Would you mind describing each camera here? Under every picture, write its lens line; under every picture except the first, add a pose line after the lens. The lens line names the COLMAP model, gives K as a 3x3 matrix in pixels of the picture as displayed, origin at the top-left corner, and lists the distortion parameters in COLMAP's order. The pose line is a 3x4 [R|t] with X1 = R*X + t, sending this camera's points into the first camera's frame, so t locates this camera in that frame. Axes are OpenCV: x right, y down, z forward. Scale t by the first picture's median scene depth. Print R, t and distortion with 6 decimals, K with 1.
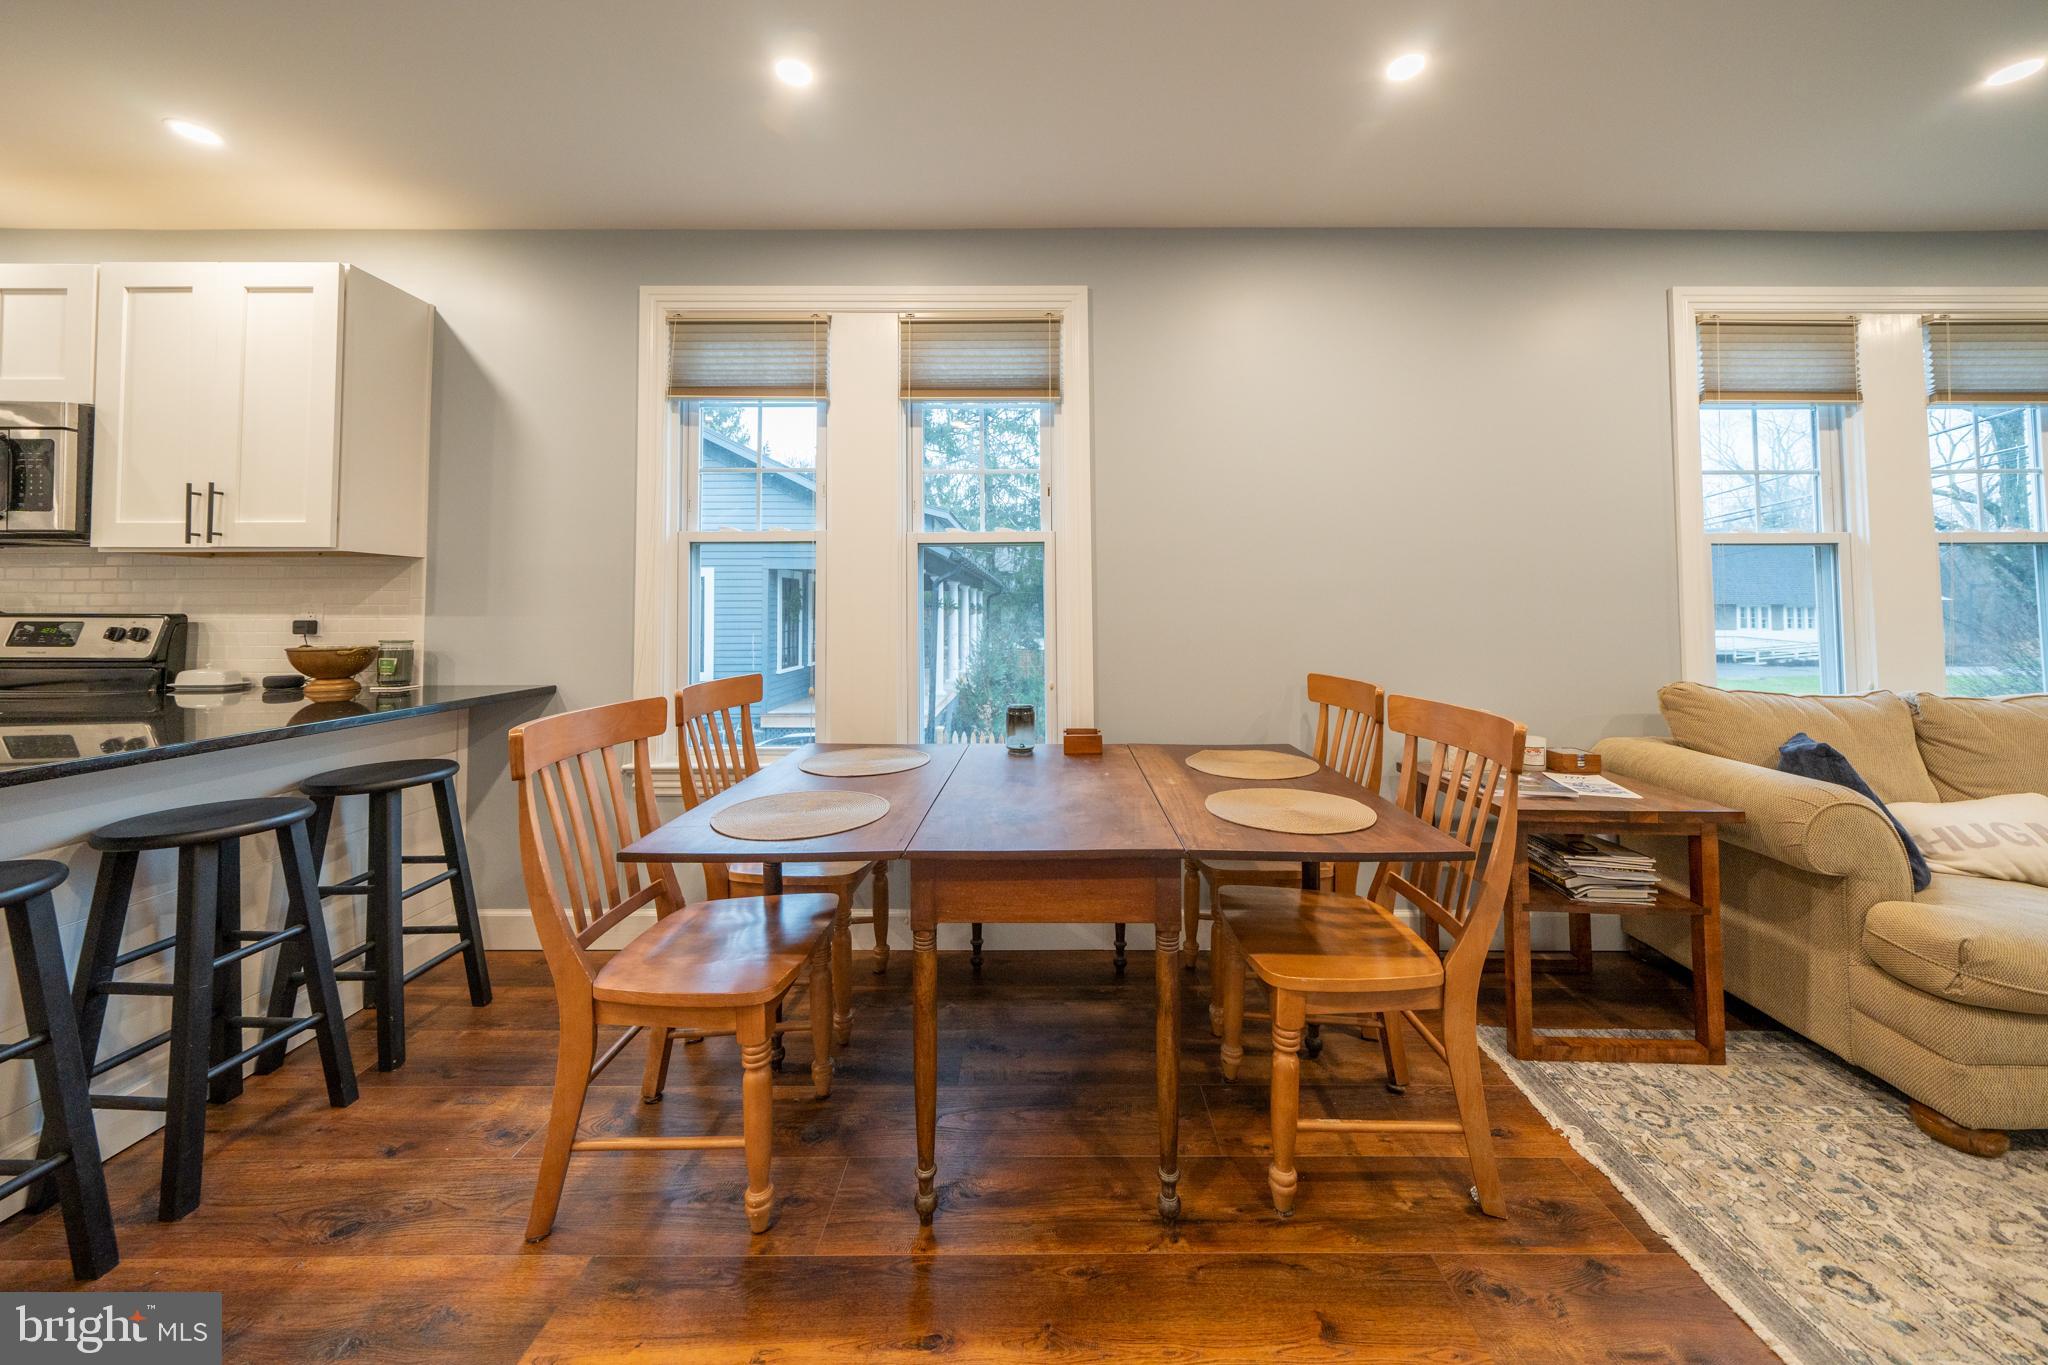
lens RADIAL K [[725.1, 0, 1041.7], [0, 725.1, 588.5], [0, 0, 1]] dist [0.000581, 0.000365]
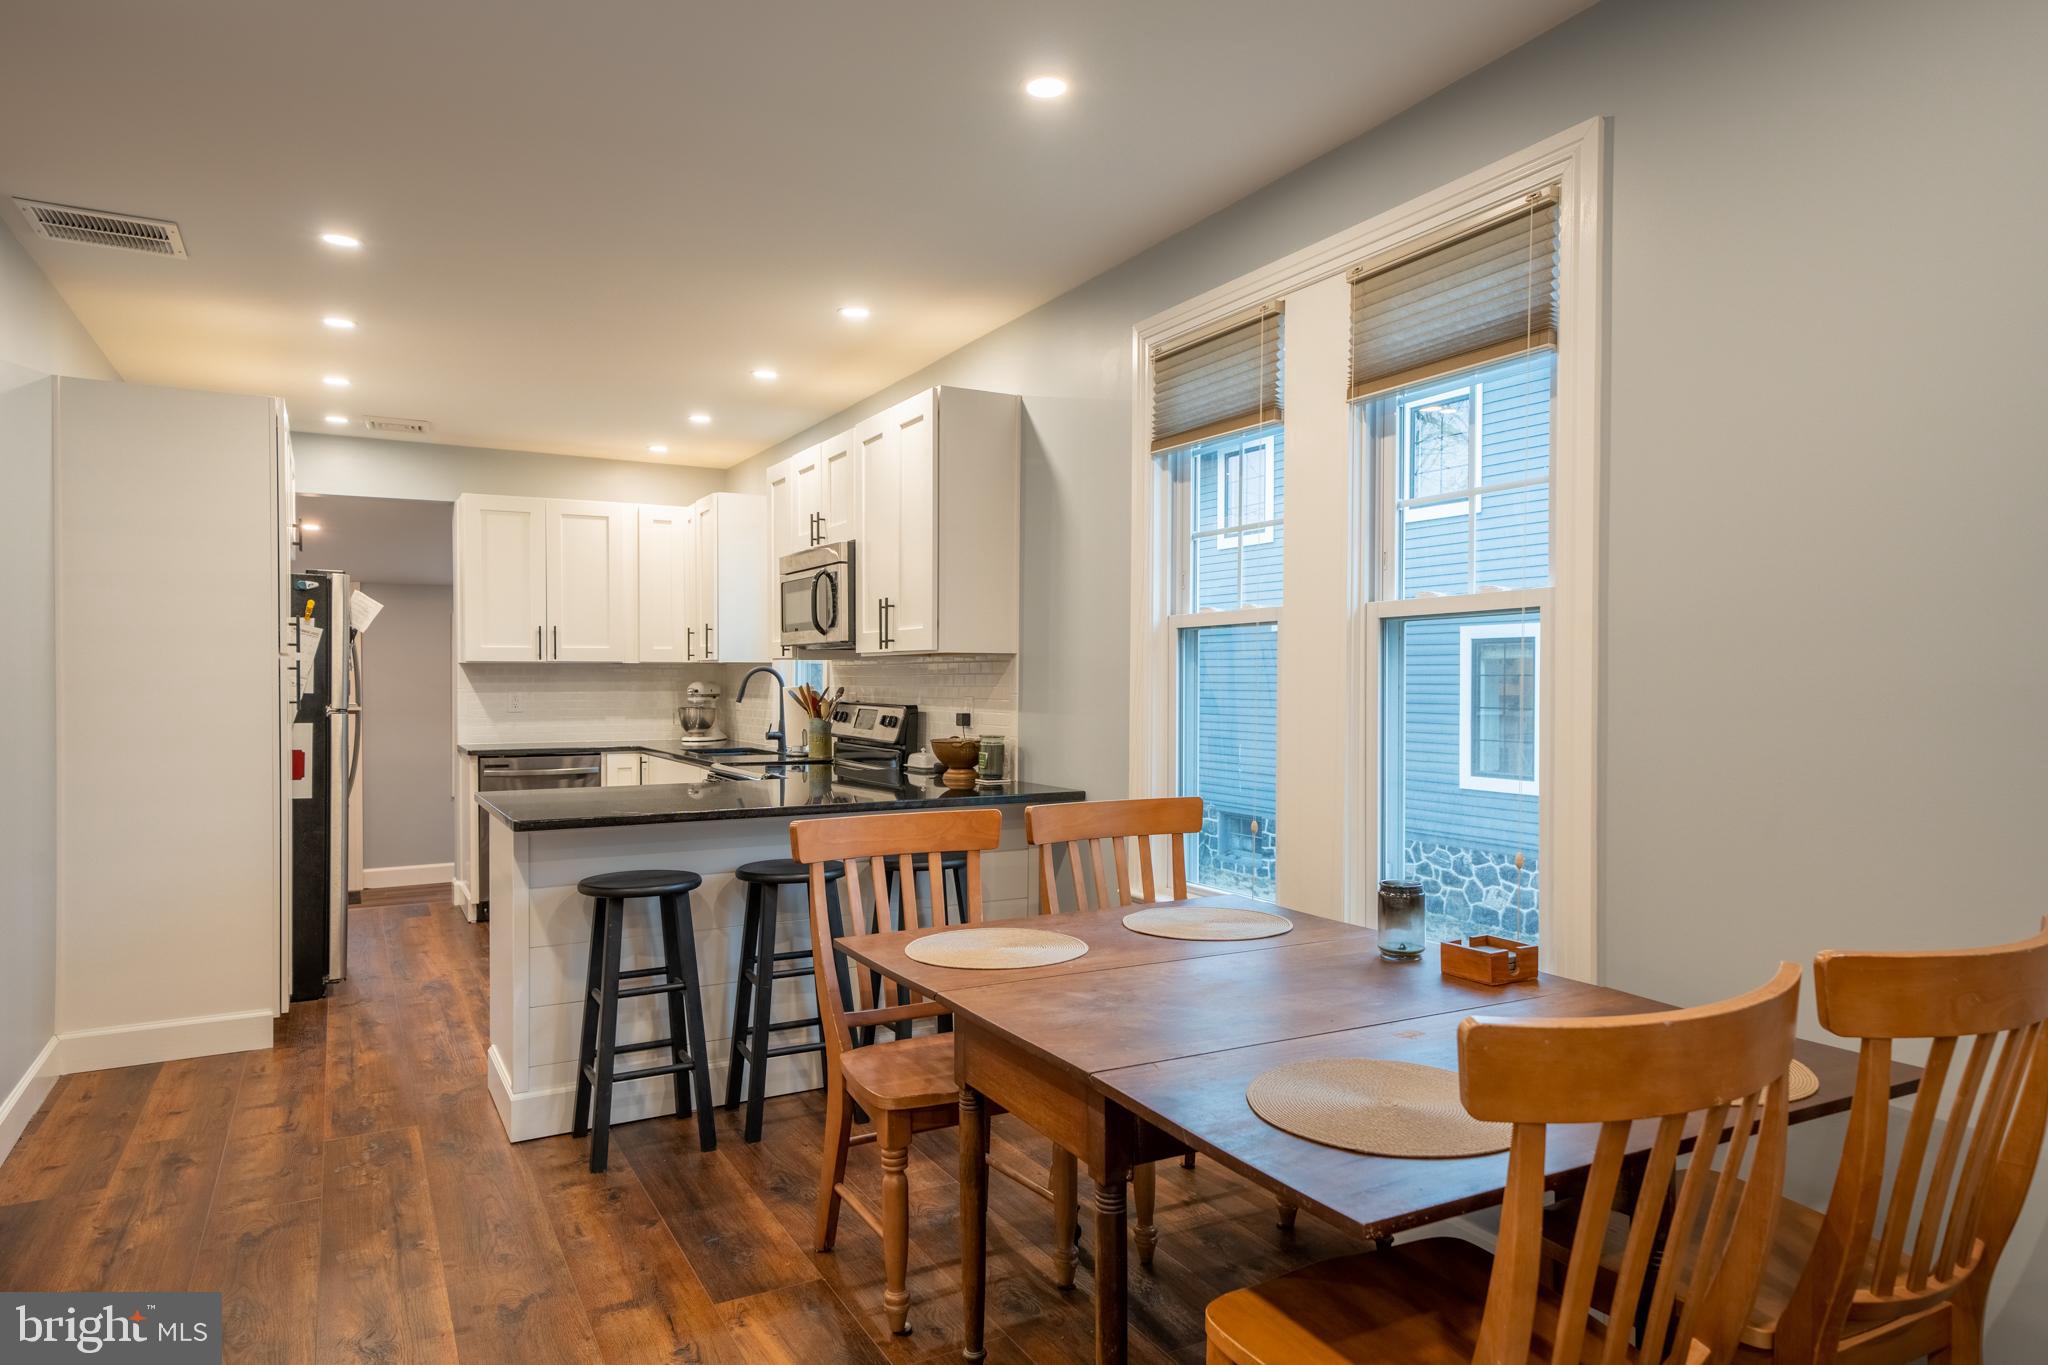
lens RADIAL K [[1267.6, 0, 1019.5], [0, 1267.6, 694.1], [0, 0, 1]] dist [0.064399, -0.000010]
pose [[0.473937, 0.013453, -0.880456, 0.711787], [0.027855, 0.999154, 0.030260, -0.039448], [0.880118, -0.038866, 0.473162, 0.174174]]
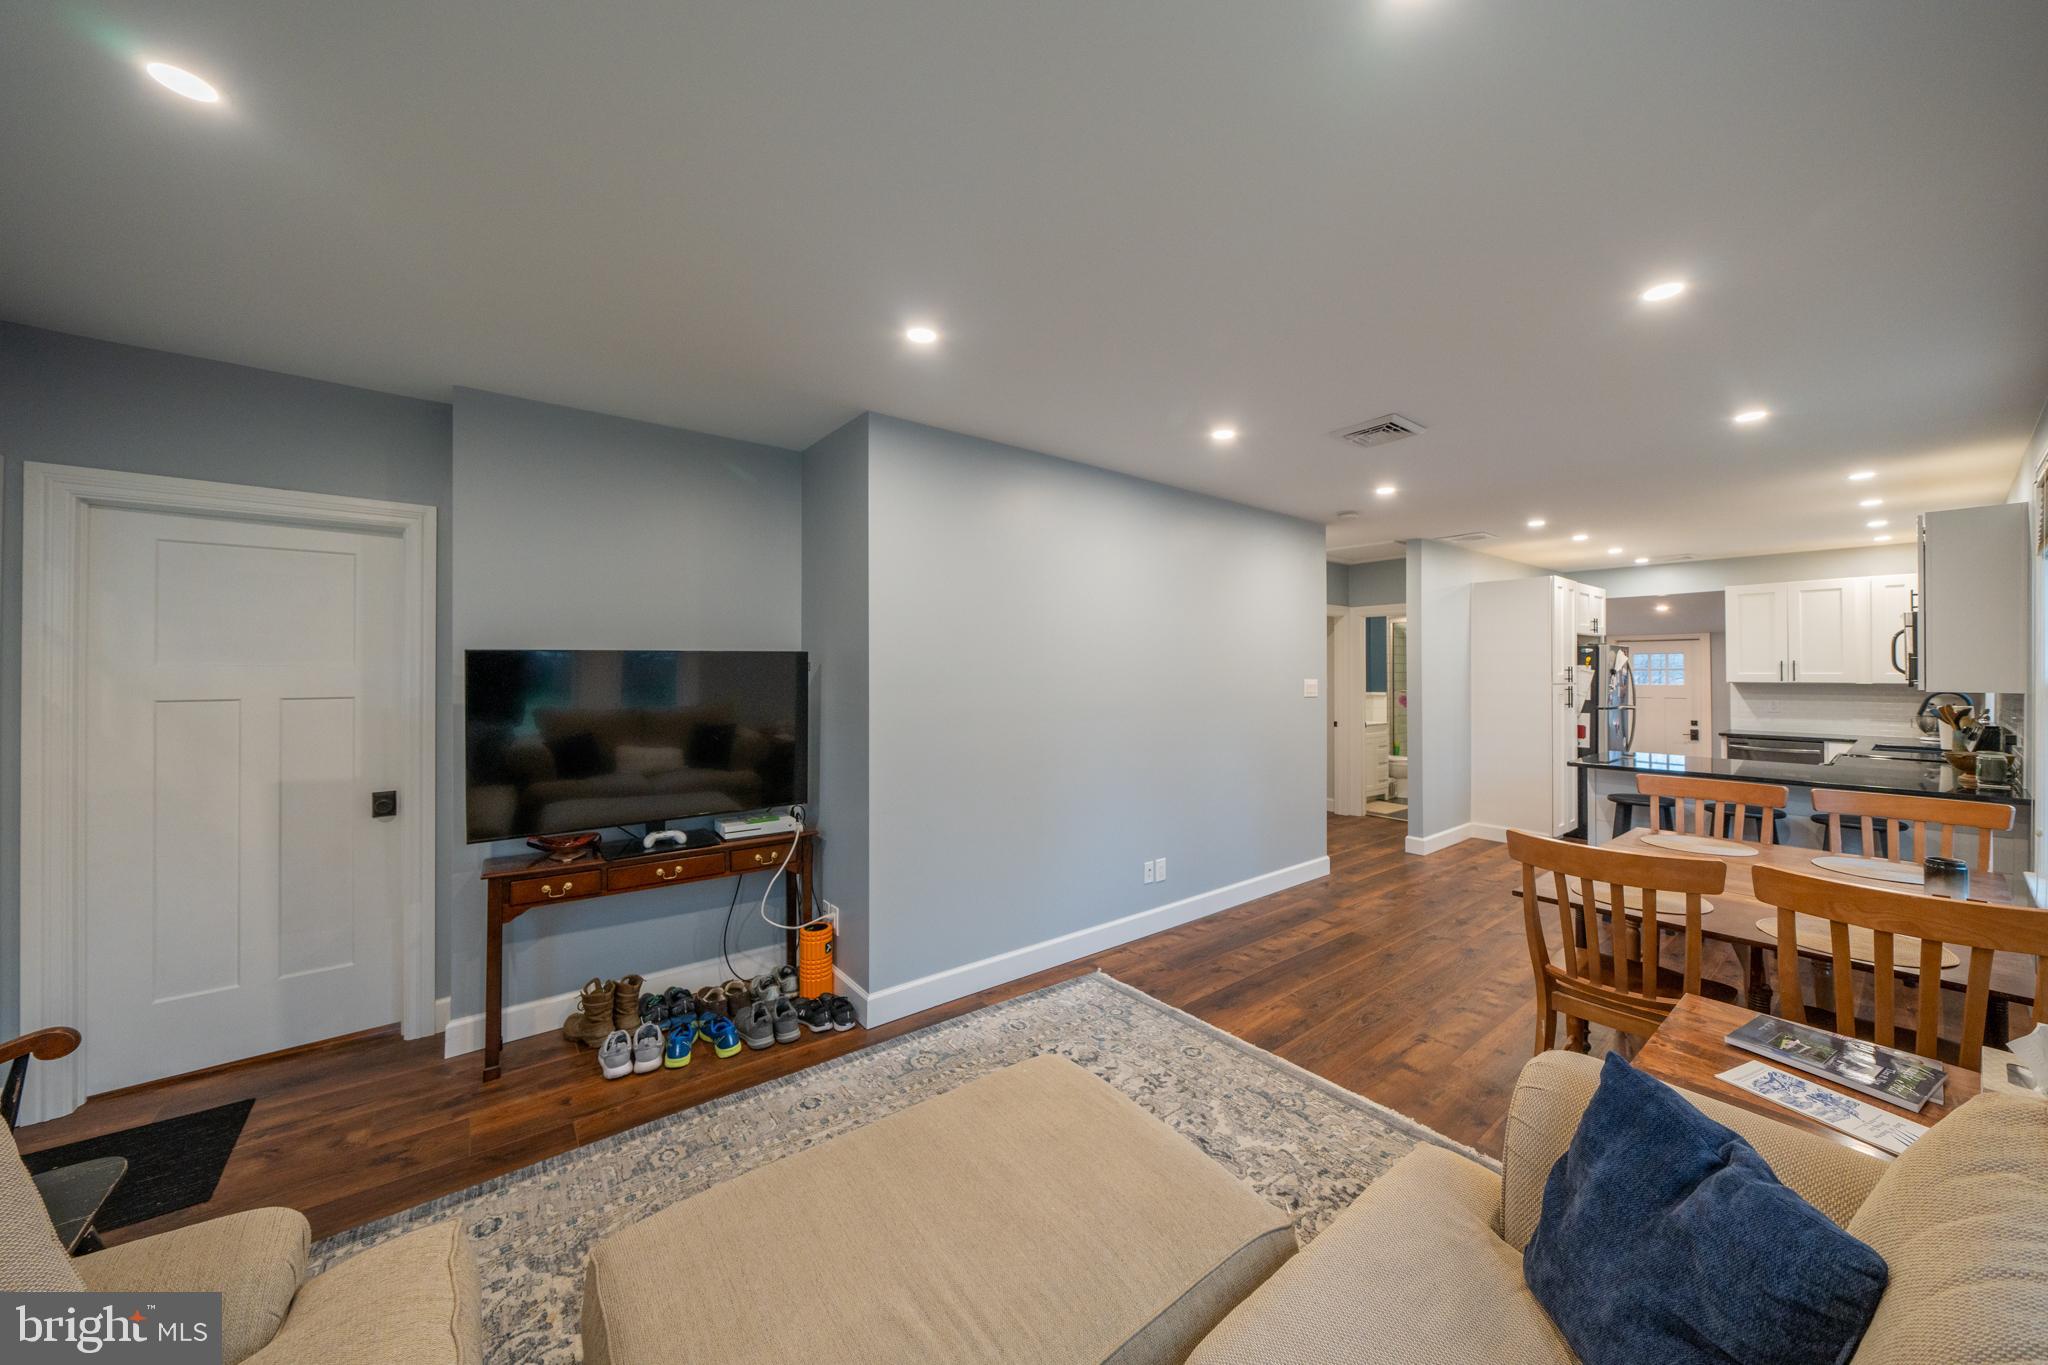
lens RADIAL K [[725.1, 0, 1052.2], [0, 725.1, 664.4], [0, 0, 1]] dist [0.000581, 0.000365]
pose [[-0.766378, -0.006957, -0.642353, 1.399003], [0.020190, 0.999186, -0.034910, -0.081614], [0.642073, -0.039724, -0.765614, 0.888889]]
